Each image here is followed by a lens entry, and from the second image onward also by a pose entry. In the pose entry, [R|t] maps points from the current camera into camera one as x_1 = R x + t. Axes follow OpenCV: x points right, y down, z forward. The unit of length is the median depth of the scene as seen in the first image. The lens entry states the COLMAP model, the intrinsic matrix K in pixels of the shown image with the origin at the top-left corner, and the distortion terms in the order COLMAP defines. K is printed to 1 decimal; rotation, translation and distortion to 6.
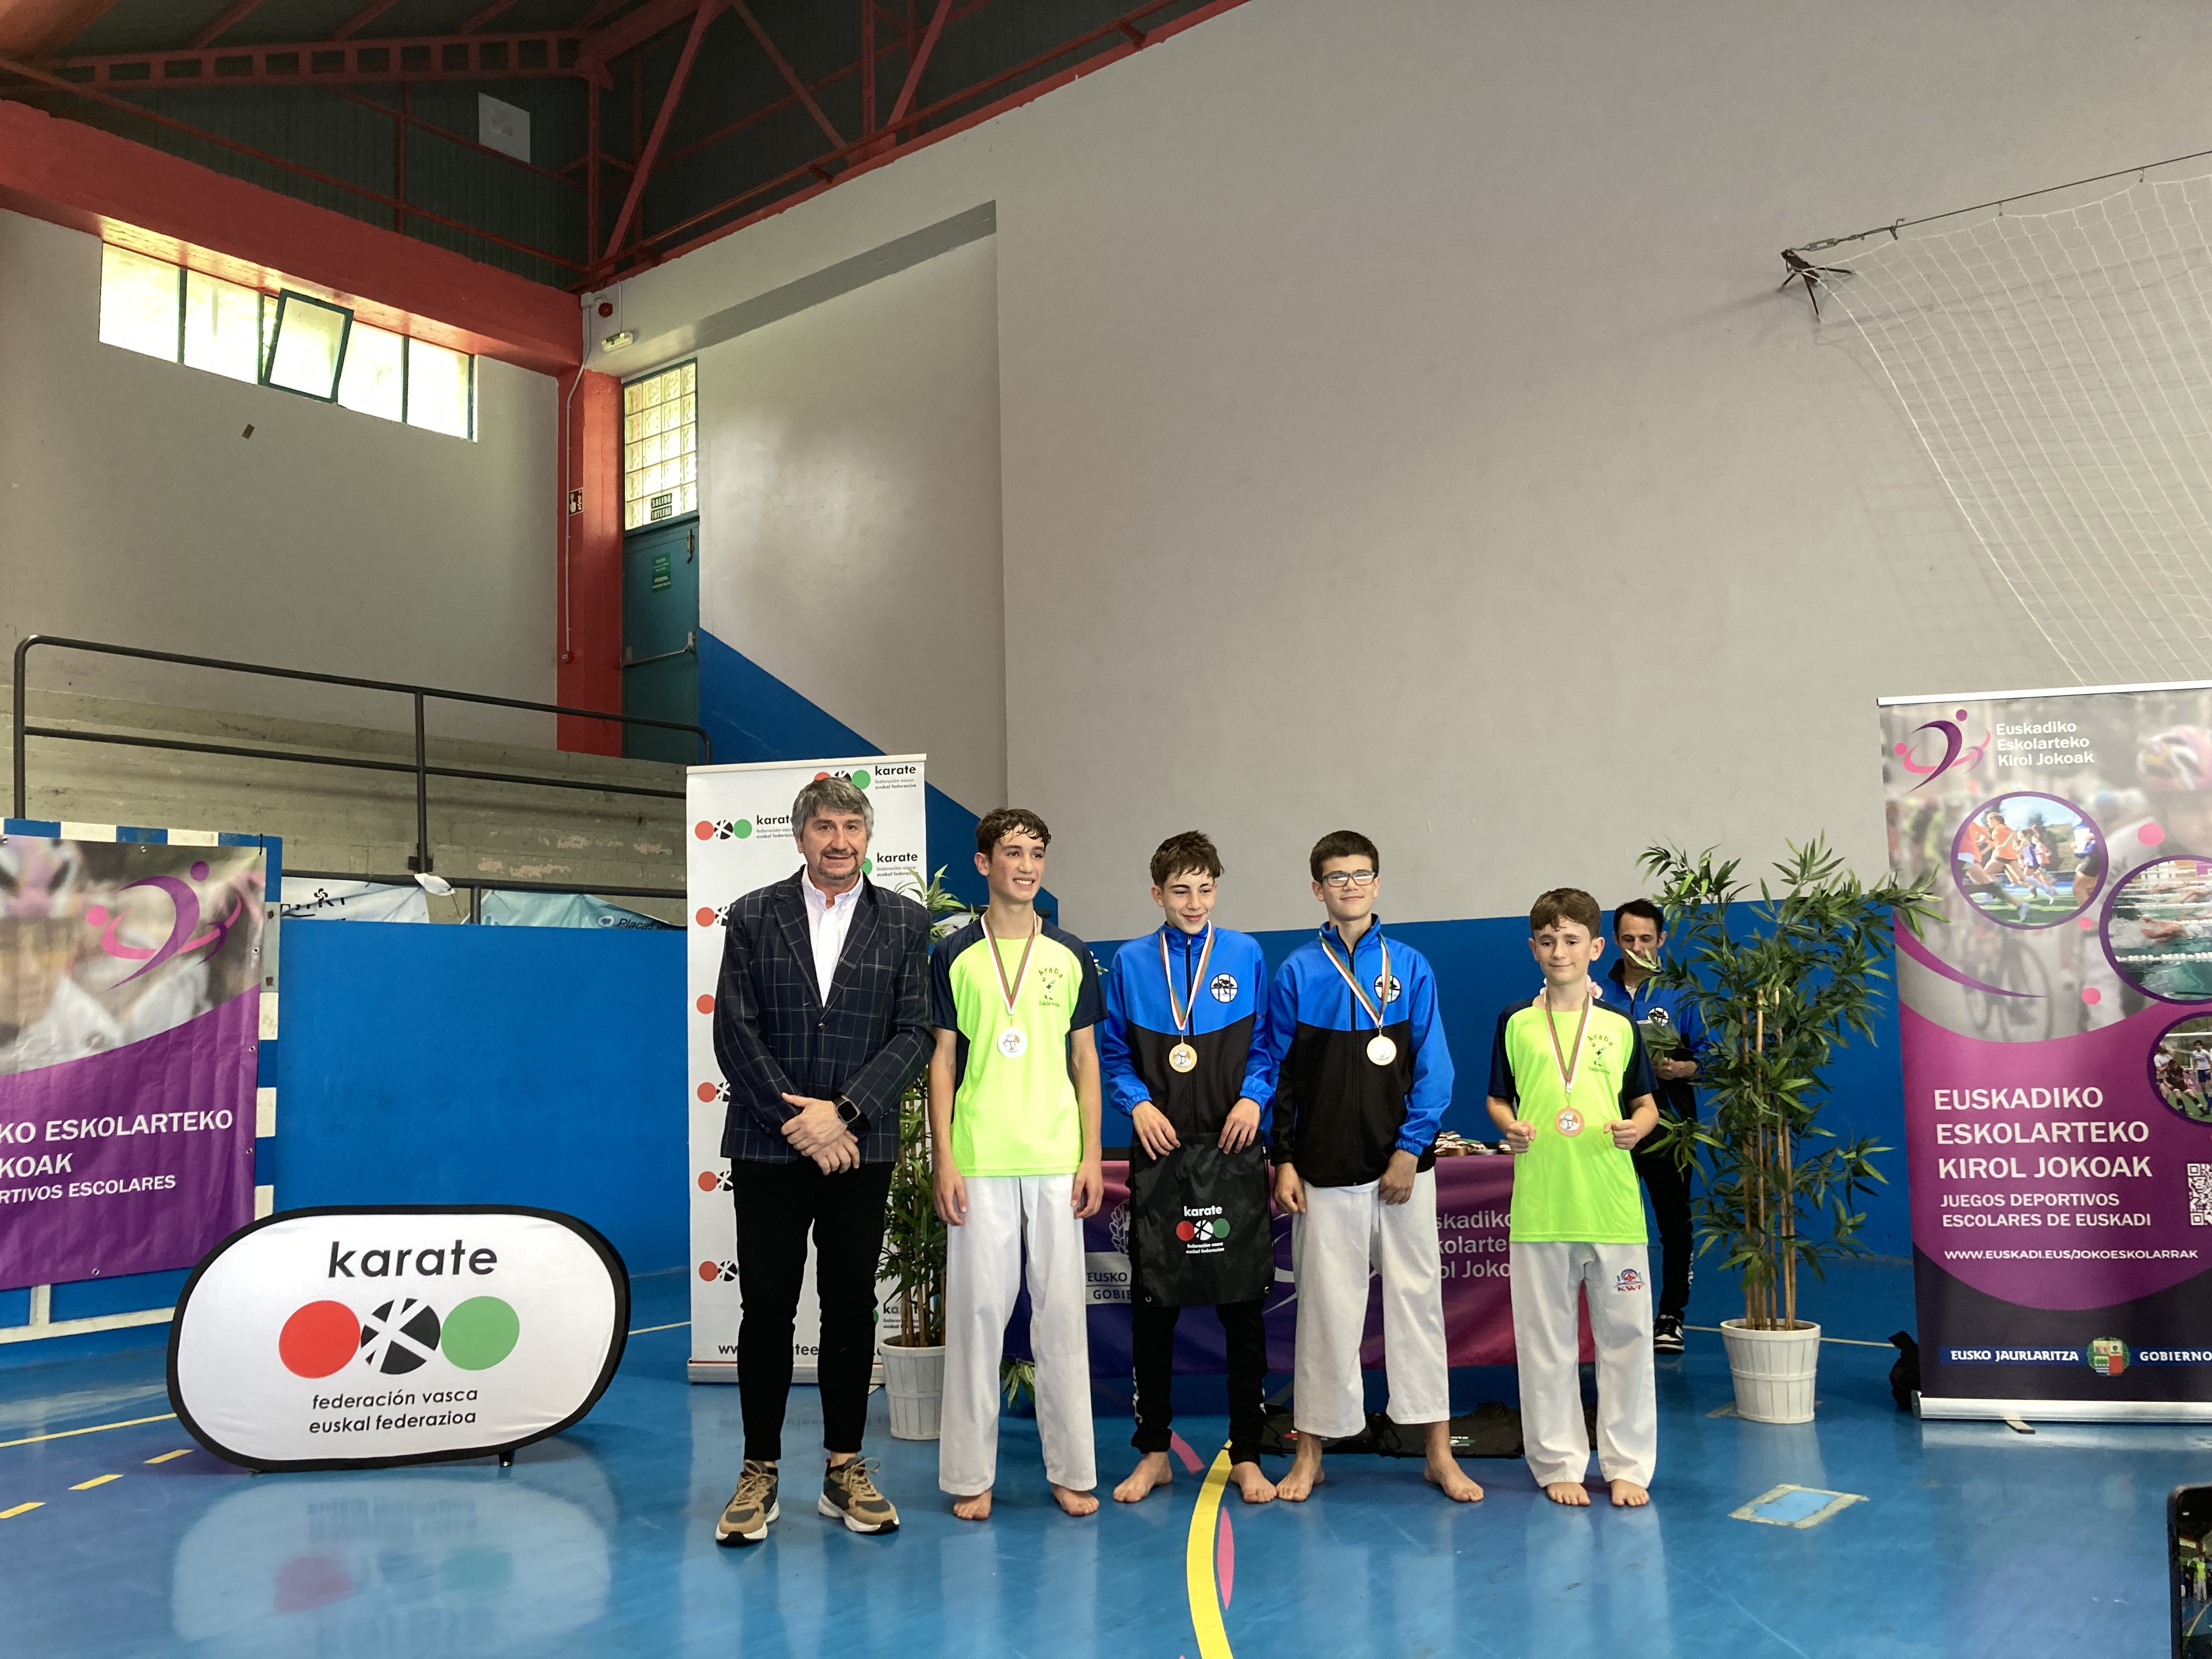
lens RADIAL K [[1813.1, 0, 1105.8], [0, 1813.1, 828.9], [0, 0, 1]] dist [-0.049295, 0.086144]
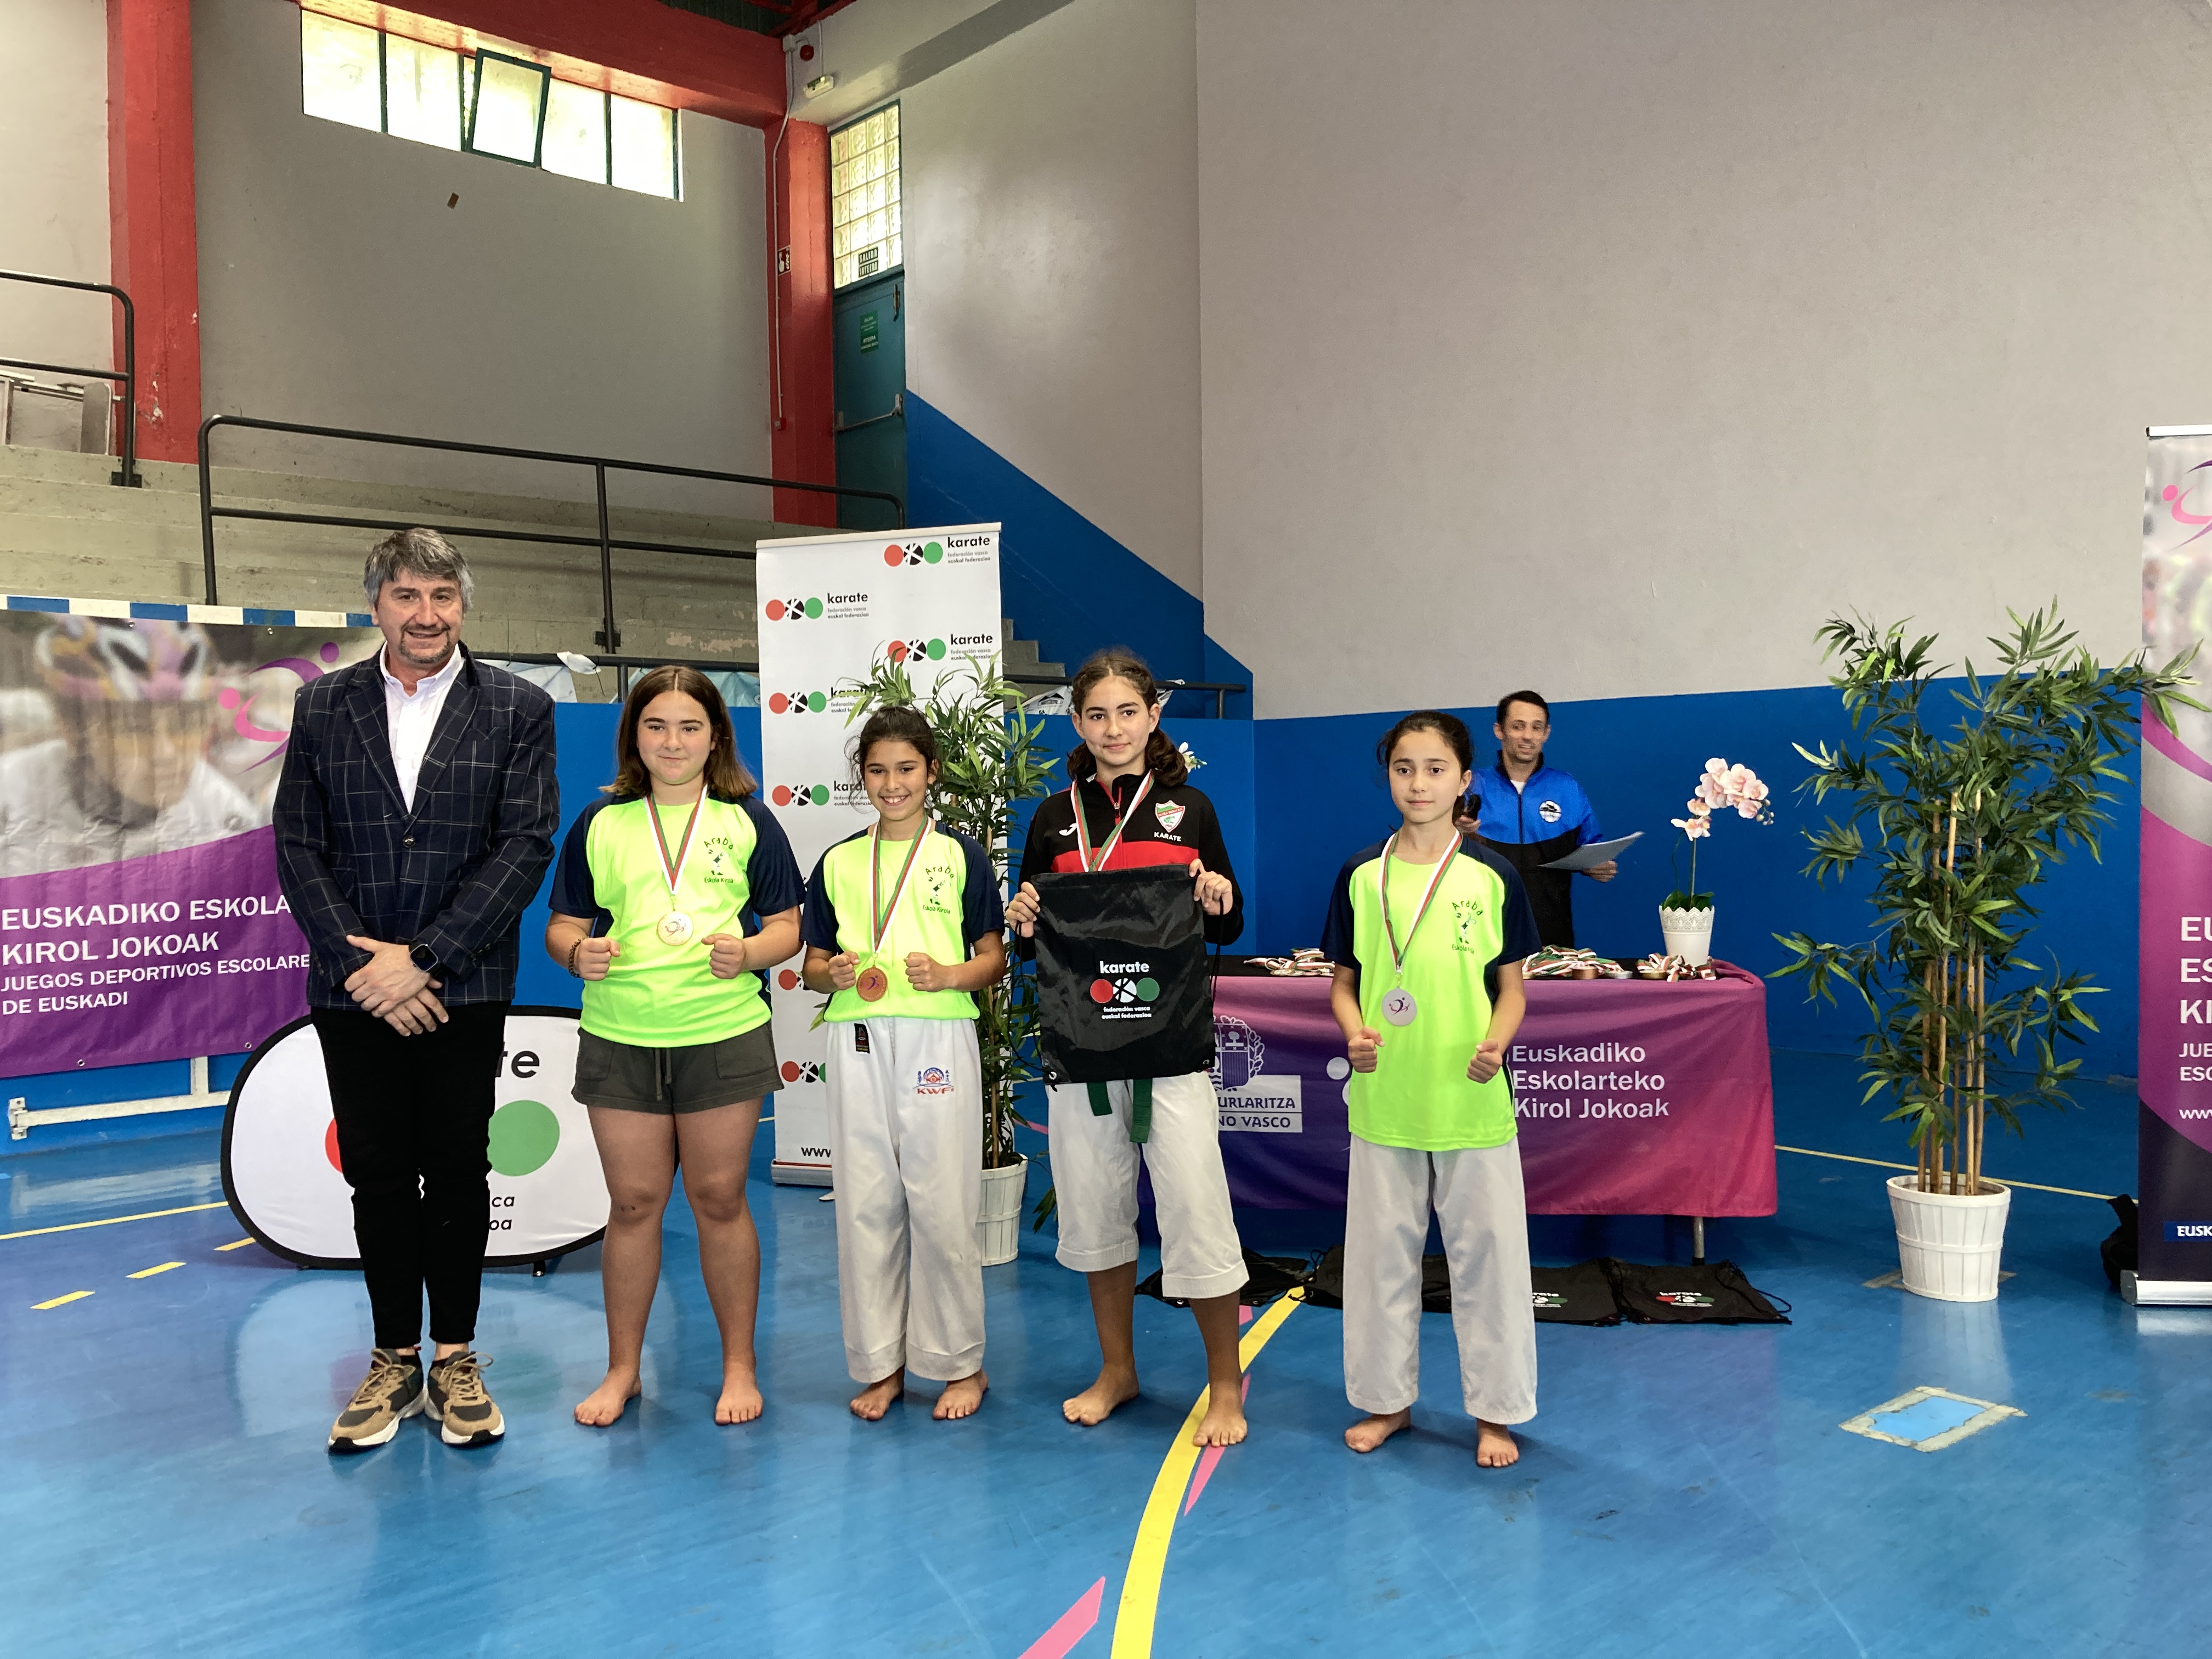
lens RADIAL K [[1813.1, 0, 1099.3], [0, 1813.1, 821.3], [0, 0, 1]] dist [-0.049295, 0.086144]
pose [[0.985933, 0.010382, -0.166819, 0.113145], [0.010745, 0.992067, 0.125249, -0.005529], [0.166796, -0.125280, 0.978000, 0.123811]]
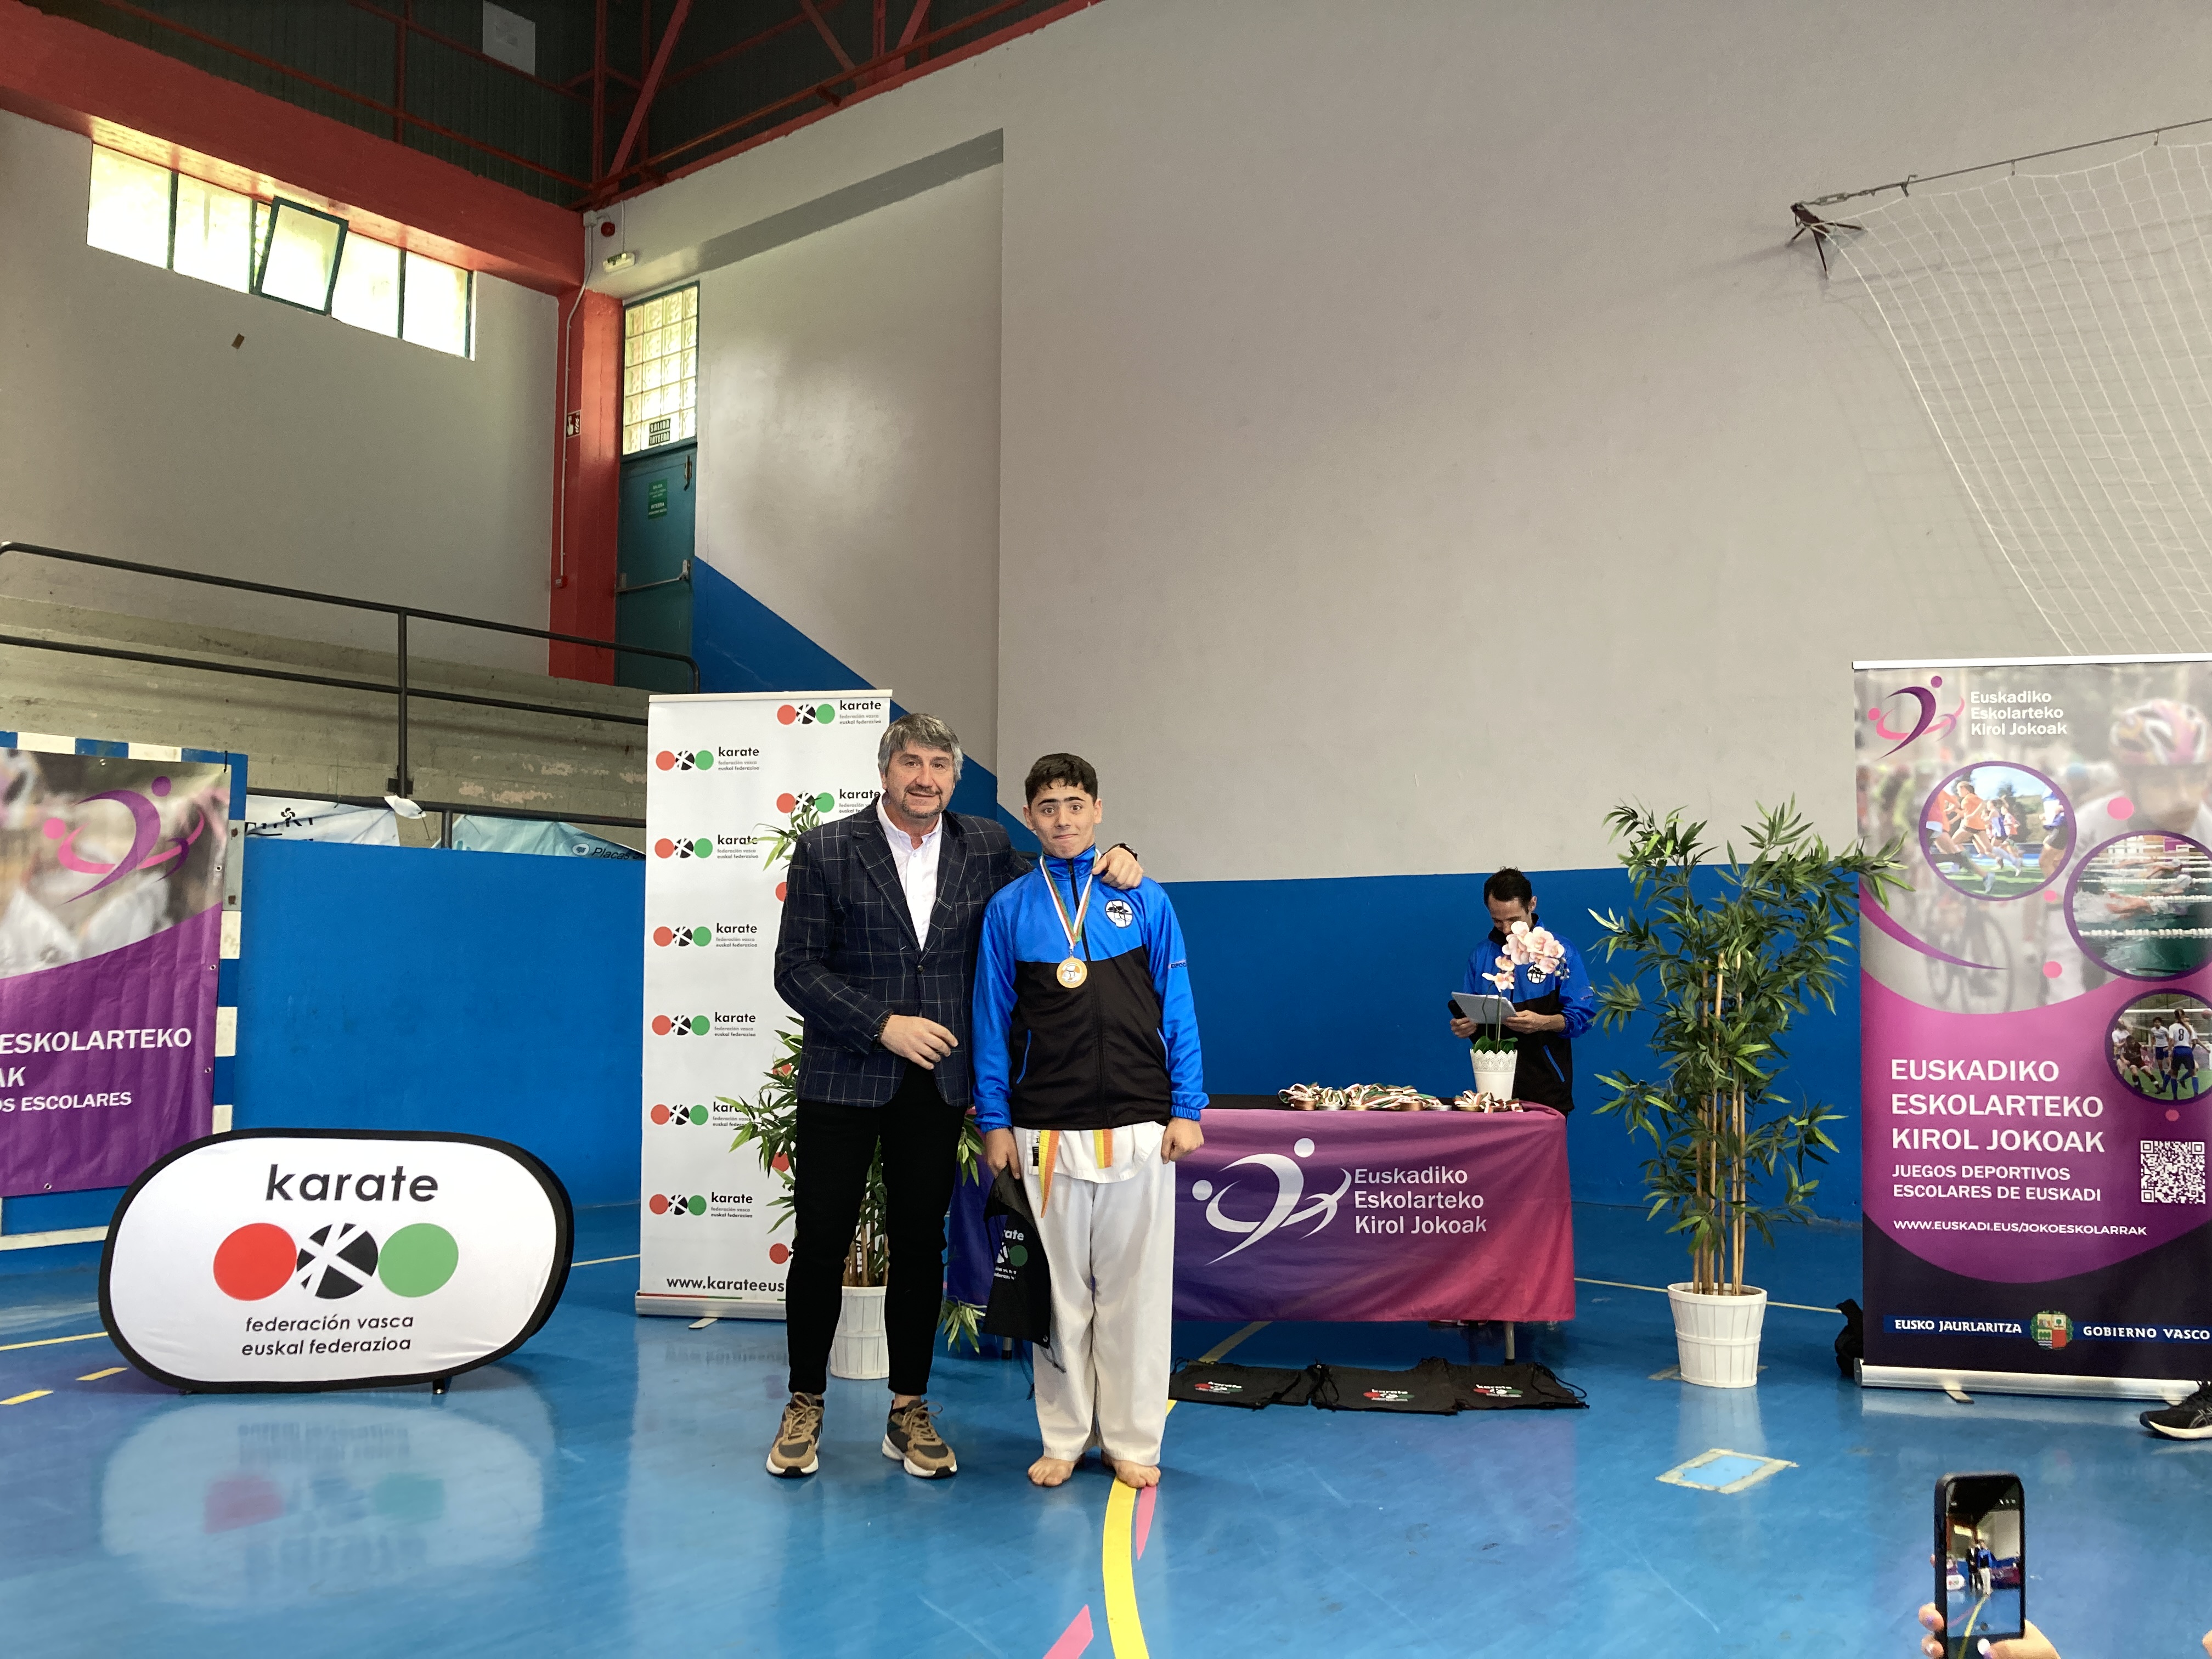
lens RADIAL K [[1813.1, 0, 1127.1], [0, 1813.1, 835.1], [0, 0, 1]] dist [-0.049295, 0.086144]
pose [[0.999524, 0.030221, 0.006250, 0.028643], [-0.030417, 0.998951, 0.034230, 0.000369], [-0.005209, -0.034404, 0.999394, 0.013819]]
